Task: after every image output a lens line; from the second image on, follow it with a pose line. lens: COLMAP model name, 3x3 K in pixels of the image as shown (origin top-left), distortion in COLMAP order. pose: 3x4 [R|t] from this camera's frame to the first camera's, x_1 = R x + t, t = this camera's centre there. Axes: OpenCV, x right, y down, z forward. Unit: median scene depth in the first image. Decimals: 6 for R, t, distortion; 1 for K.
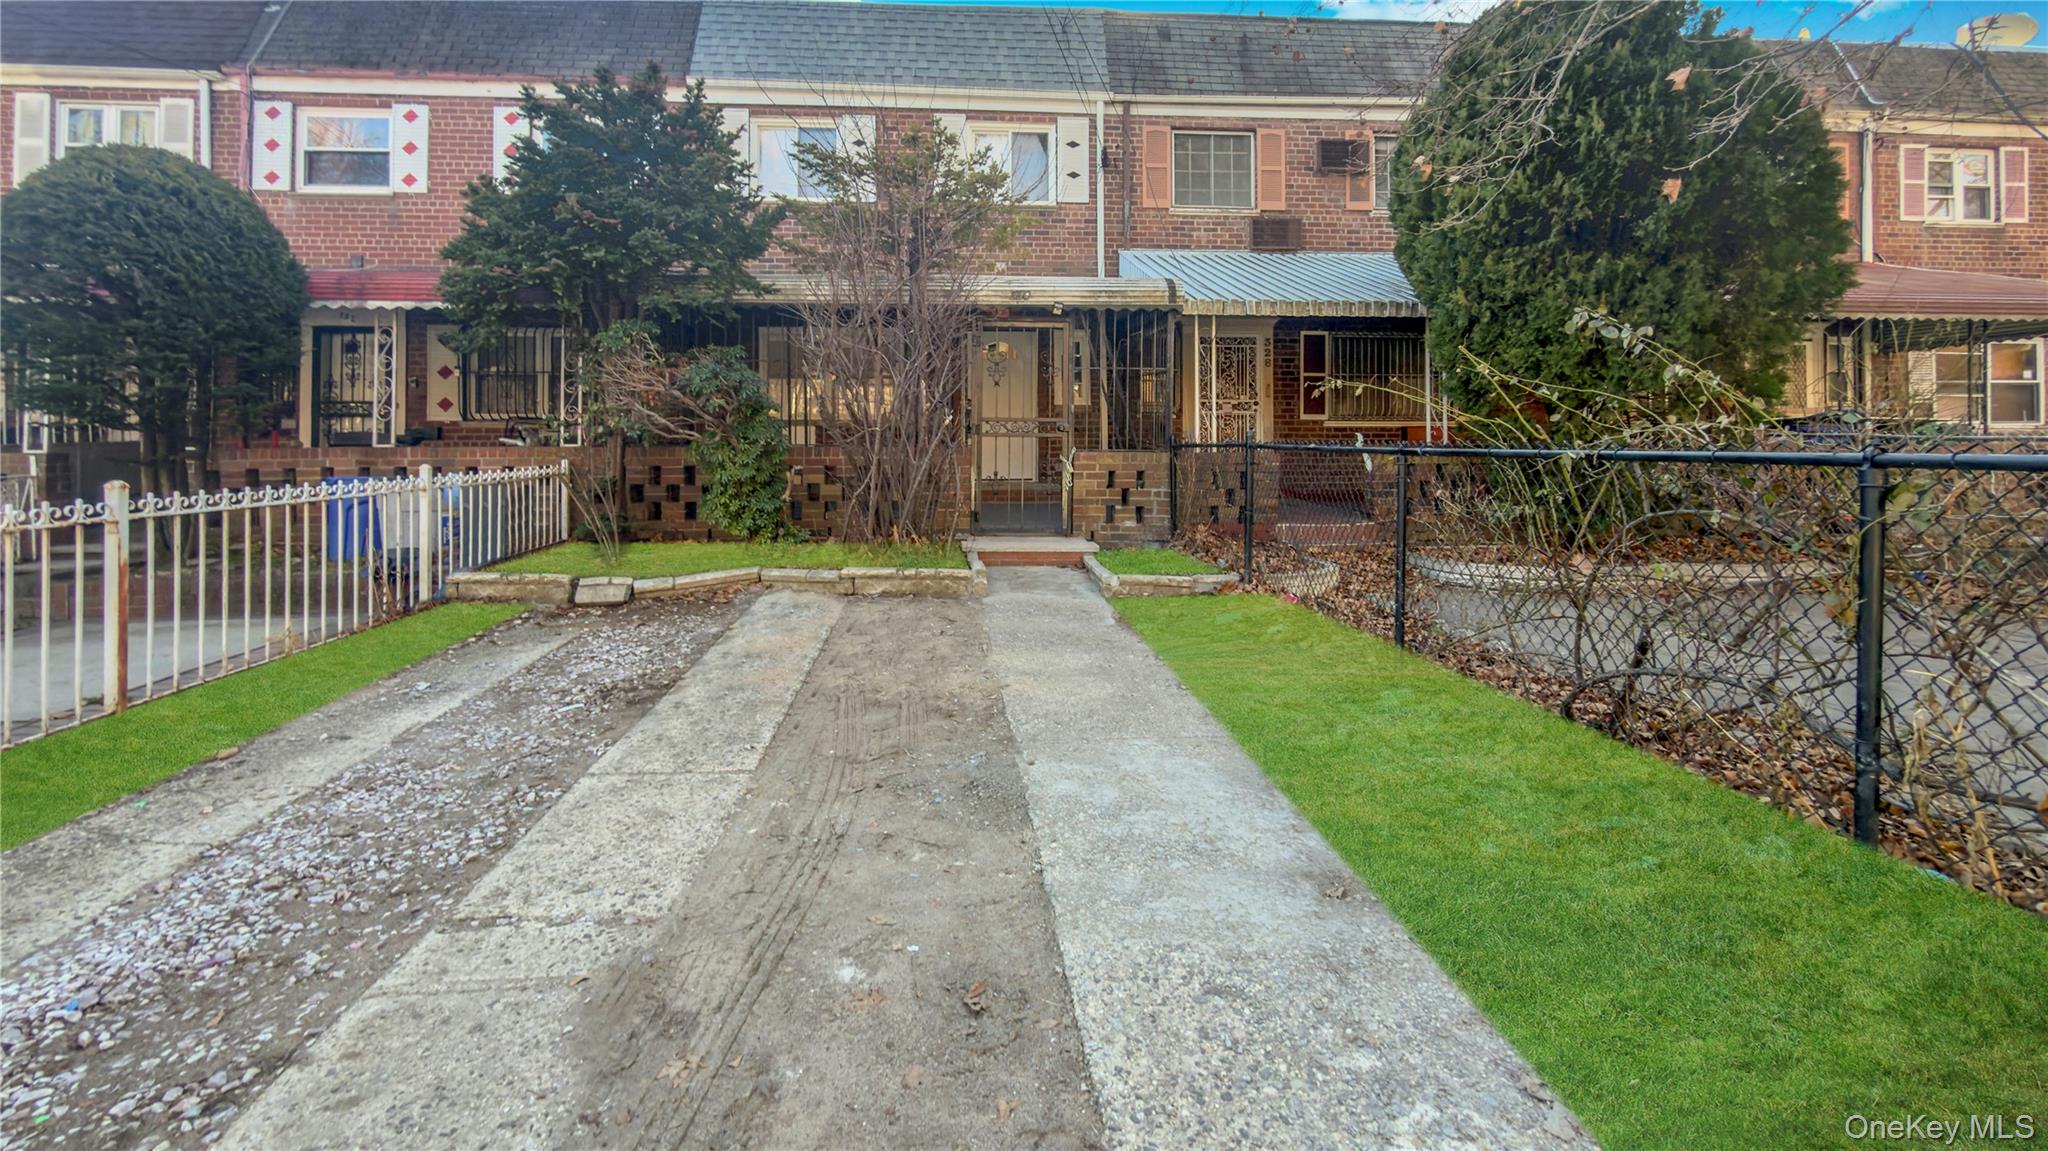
lens RADIAL K [[886.4, 0, 1080.4], [0, 886.4, 414.1], [0, 0, 1]] dist [0.002233, -0.000643]
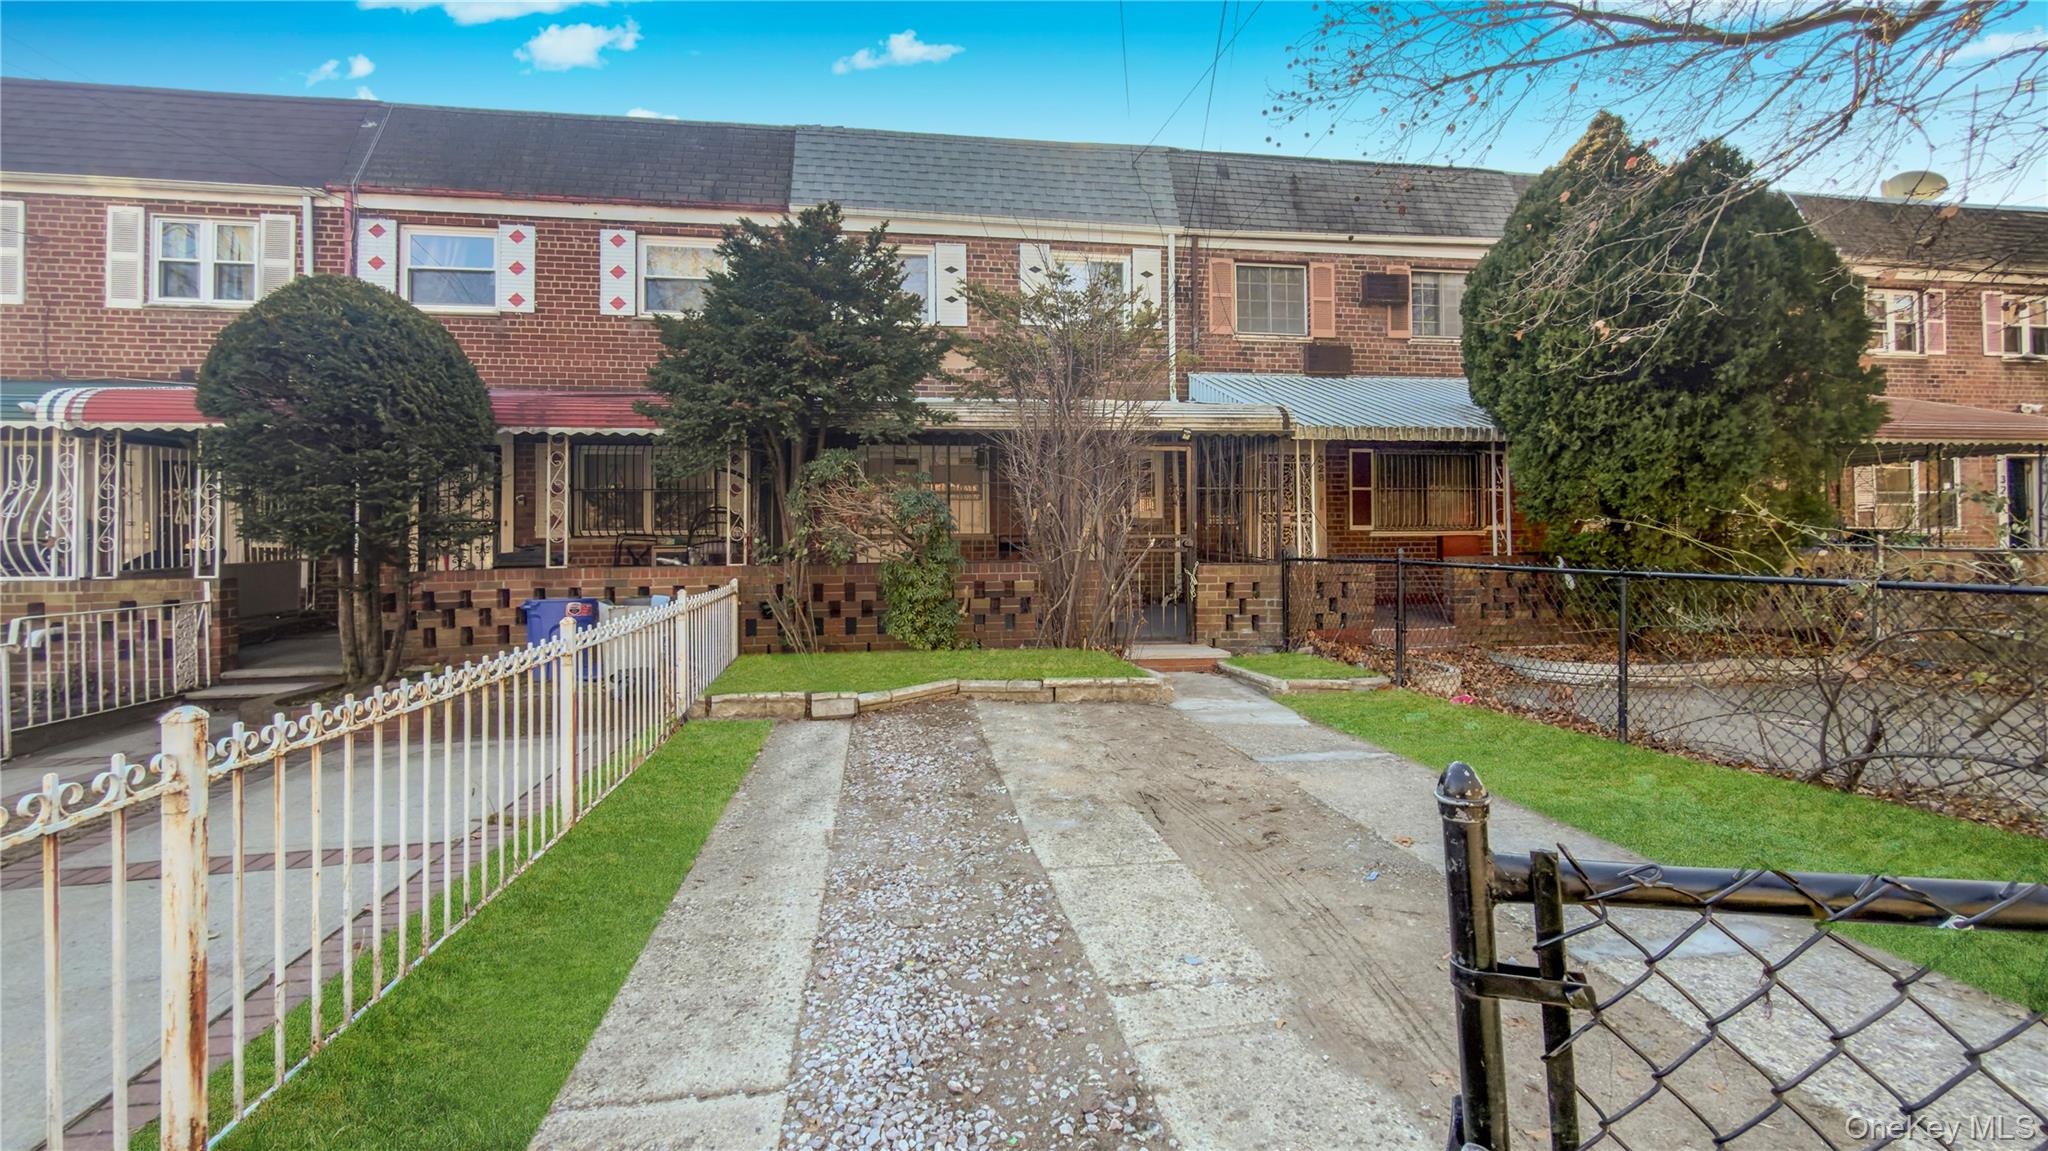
lens RADIAL K [[857.5, 0, 1116.9], [0, 857.5, 519.1], [0, 0, 1]] dist [0.001860, 0.000757]
pose [[0.996358, -0.004256, 0.085157, -0.201295], [0.003978, 0.999986, 0.003428, -0.019026], [-0.085170, -0.003077, 0.996362, -0.043288]]
